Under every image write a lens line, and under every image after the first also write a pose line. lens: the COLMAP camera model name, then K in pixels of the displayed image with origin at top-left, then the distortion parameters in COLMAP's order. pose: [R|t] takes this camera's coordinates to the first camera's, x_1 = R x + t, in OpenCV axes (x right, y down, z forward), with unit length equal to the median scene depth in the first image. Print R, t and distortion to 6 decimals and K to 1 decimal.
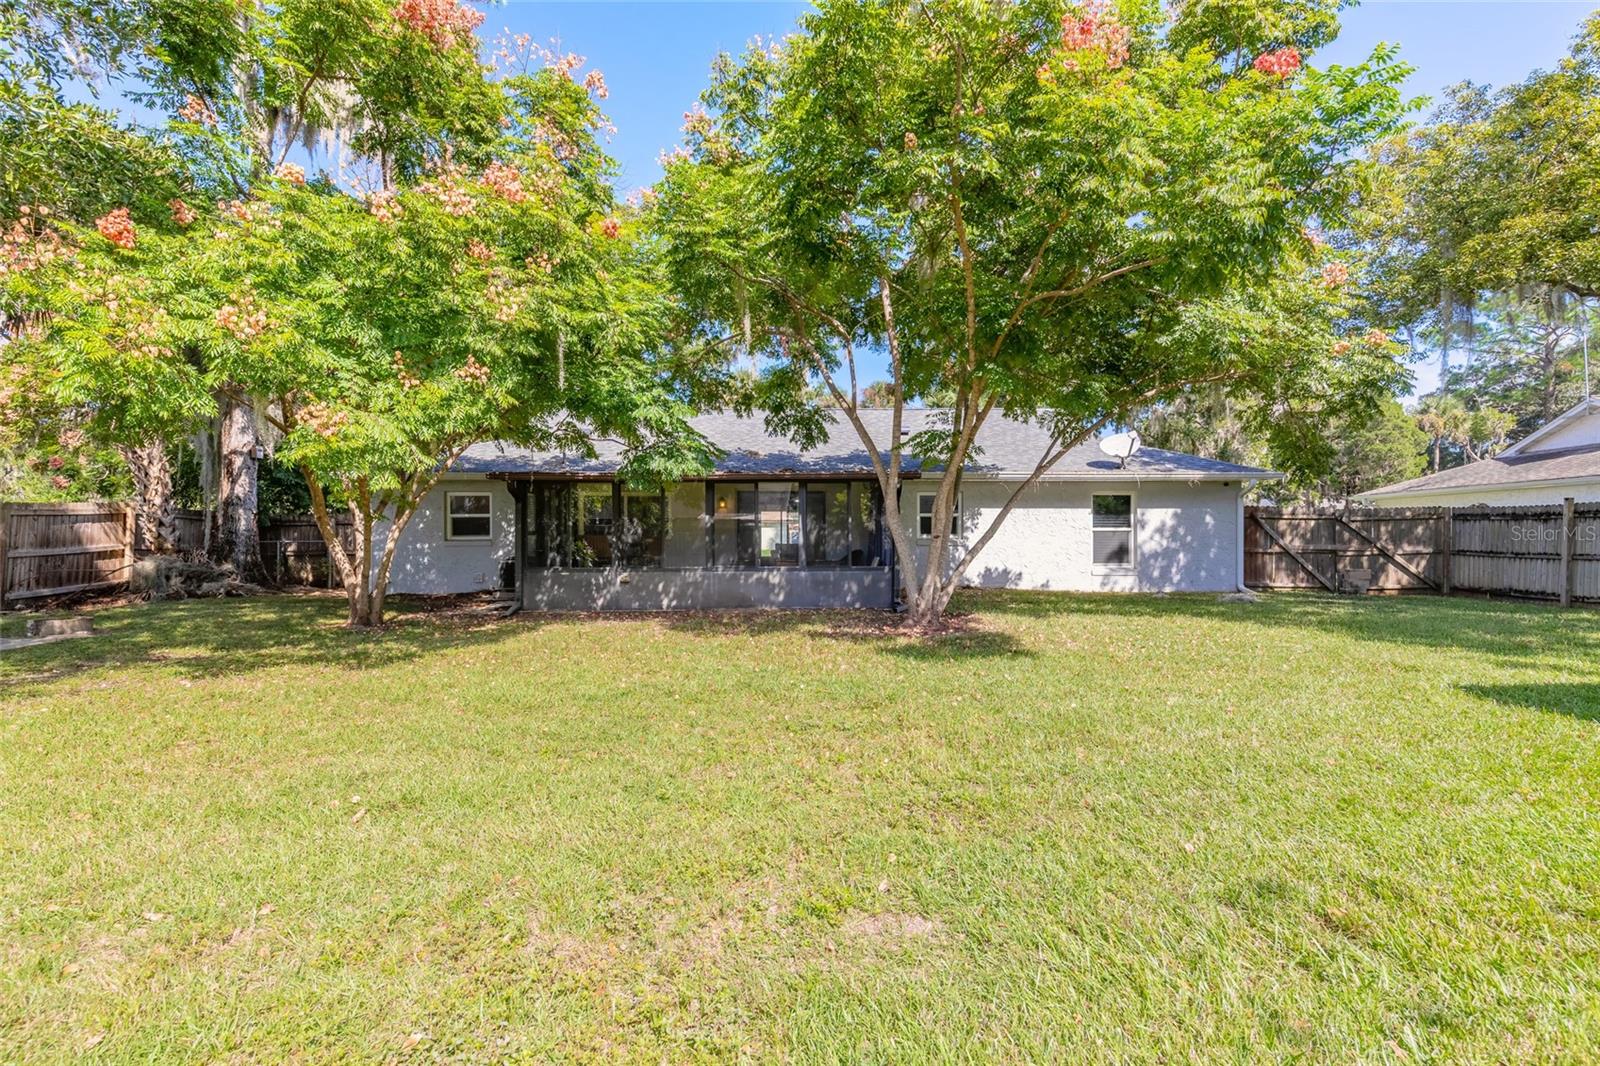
lens RADIAL K [[710.6, 0, 794.3], [0, 710.6, 533.7], [0, 0, 1]] dist [-0.001543, -0.001202]
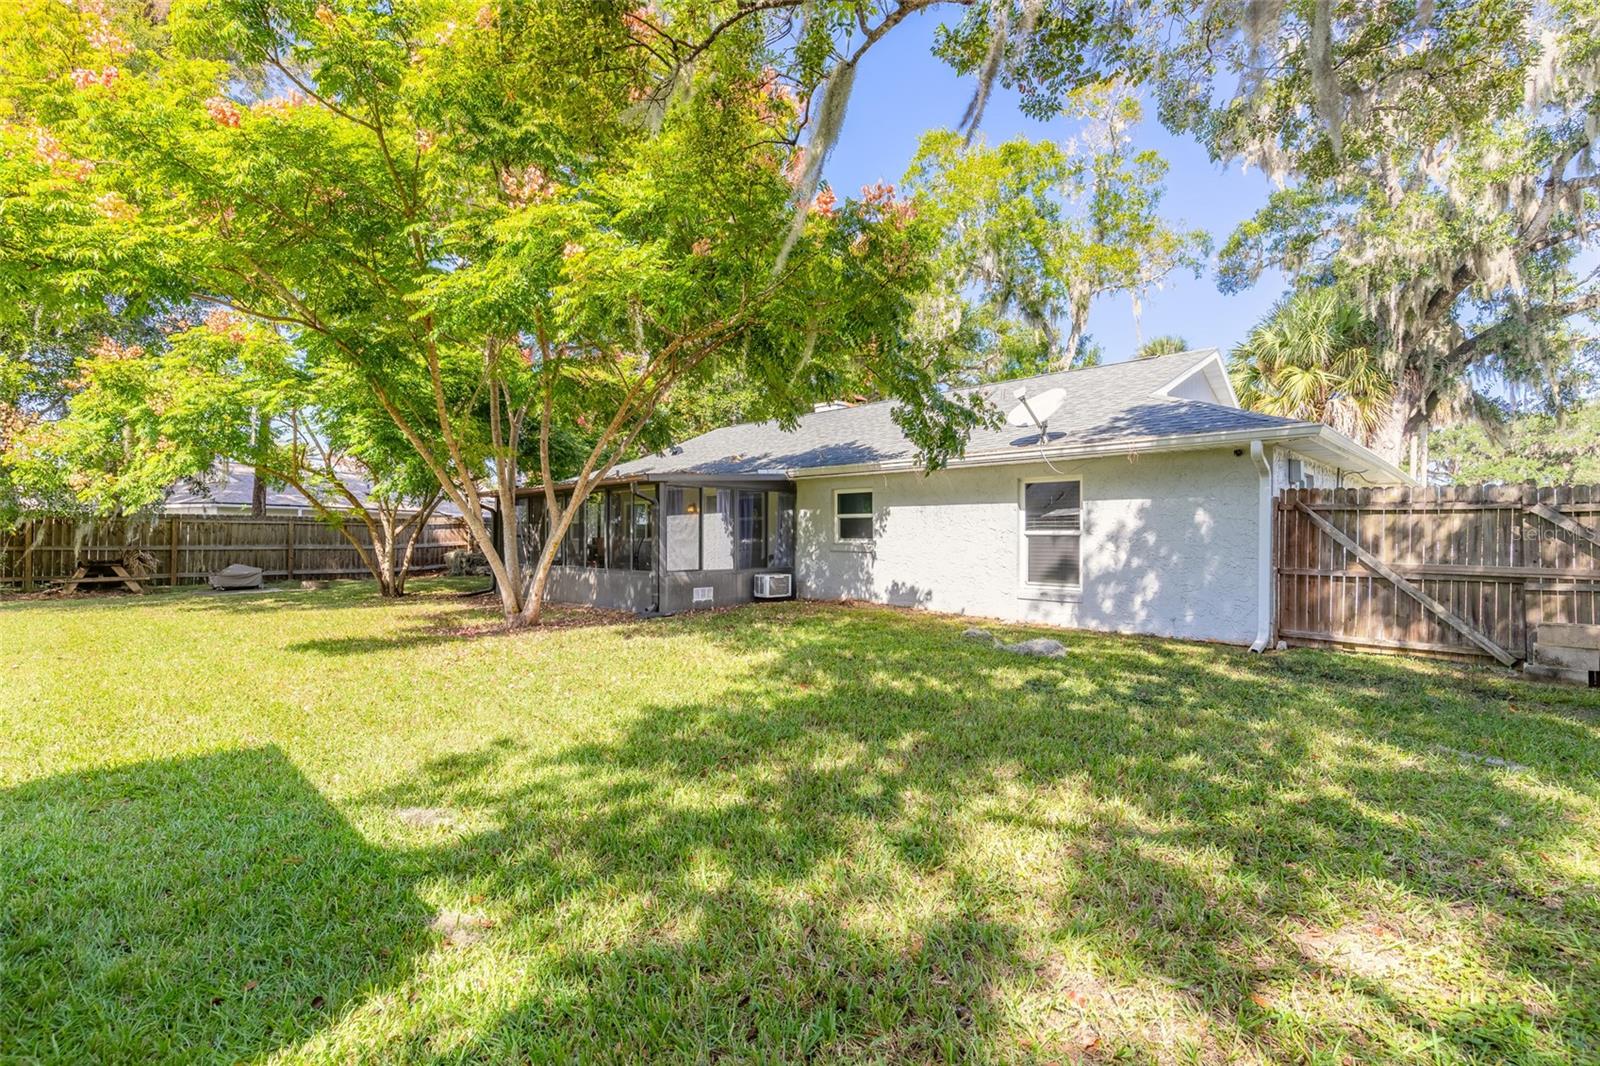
lens RADIAL K [[710.6, 0, 802.6], [0, 710.6, 538.9], [0, 0, 1]] dist [-0.001543, -0.001202]
pose [[0.718728, 0.005894, -0.695267, 0.752497], [-0.002826, 0.999981, 0.005556, -0.004073], [0.695286, -0.002029, 0.718730, 0.353481]]
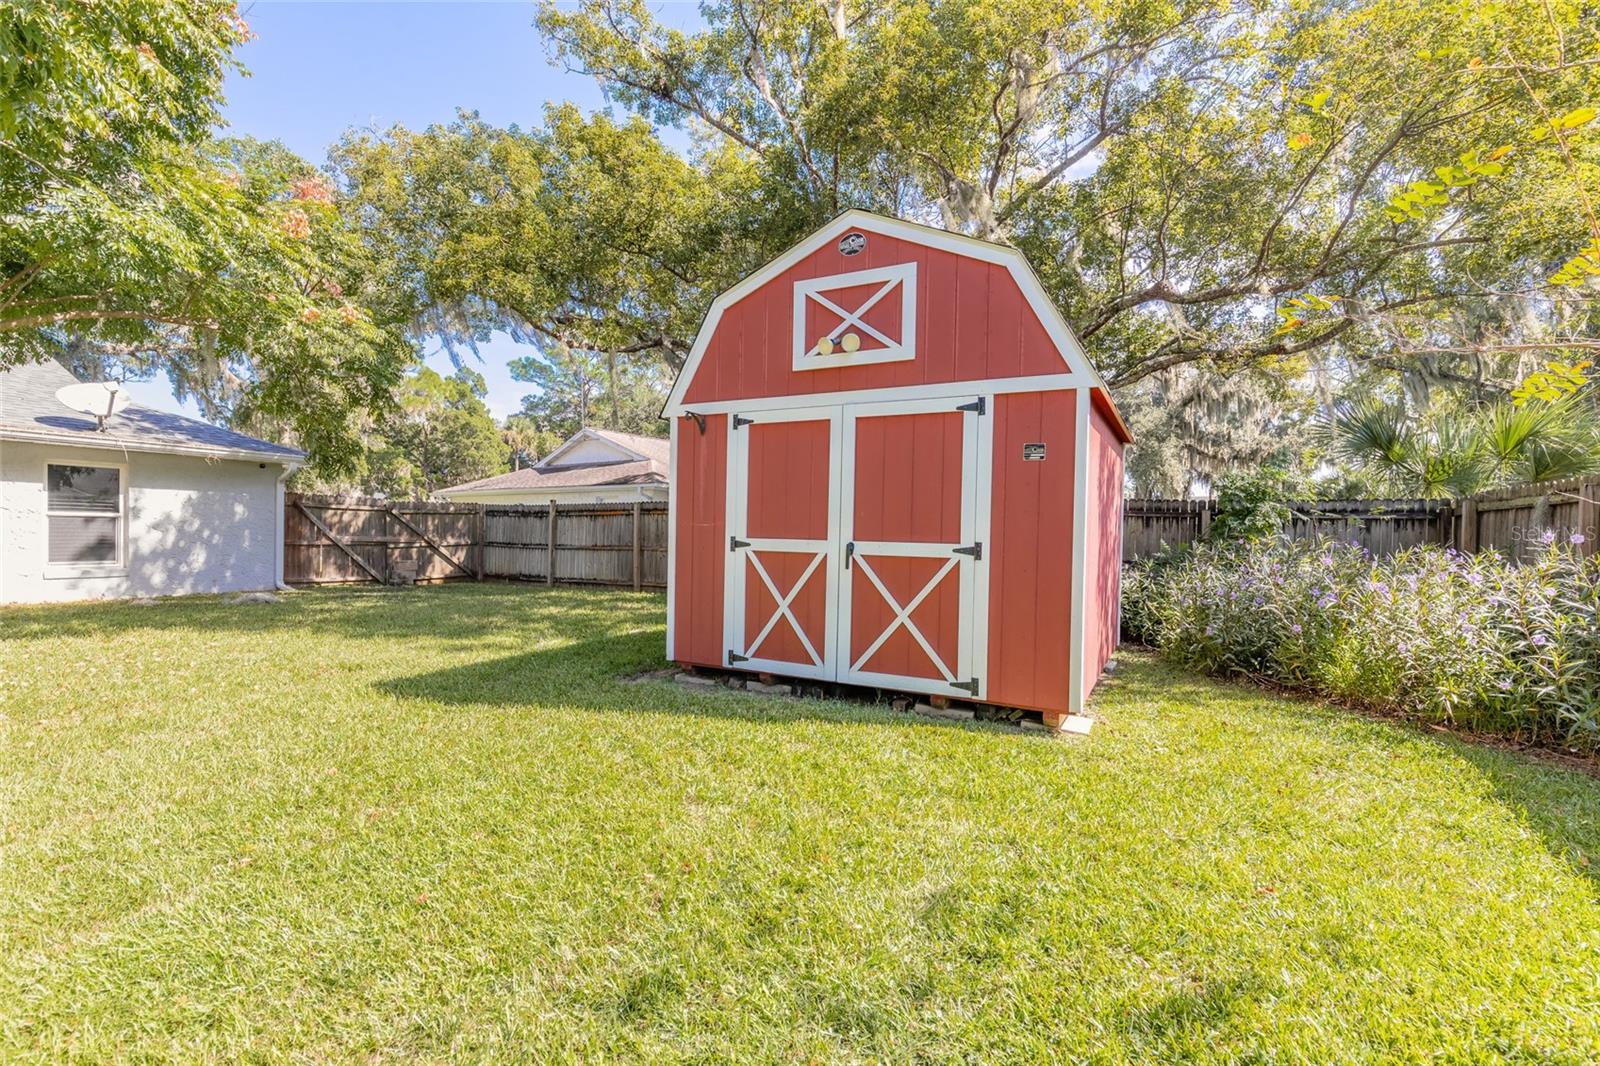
lens RADIAL K [[710.6, 0, 794.6], [0, 710.6, 540.7], [0, 0, 1]] dist [-0.001543, -0.001202]
pose [[0.459682, -0.002613, 0.888080, 0.141630], [-0.013179, 0.999865, 0.009763, 0.003331], [-0.887986, -0.016192, 0.459586, 0.033232]]
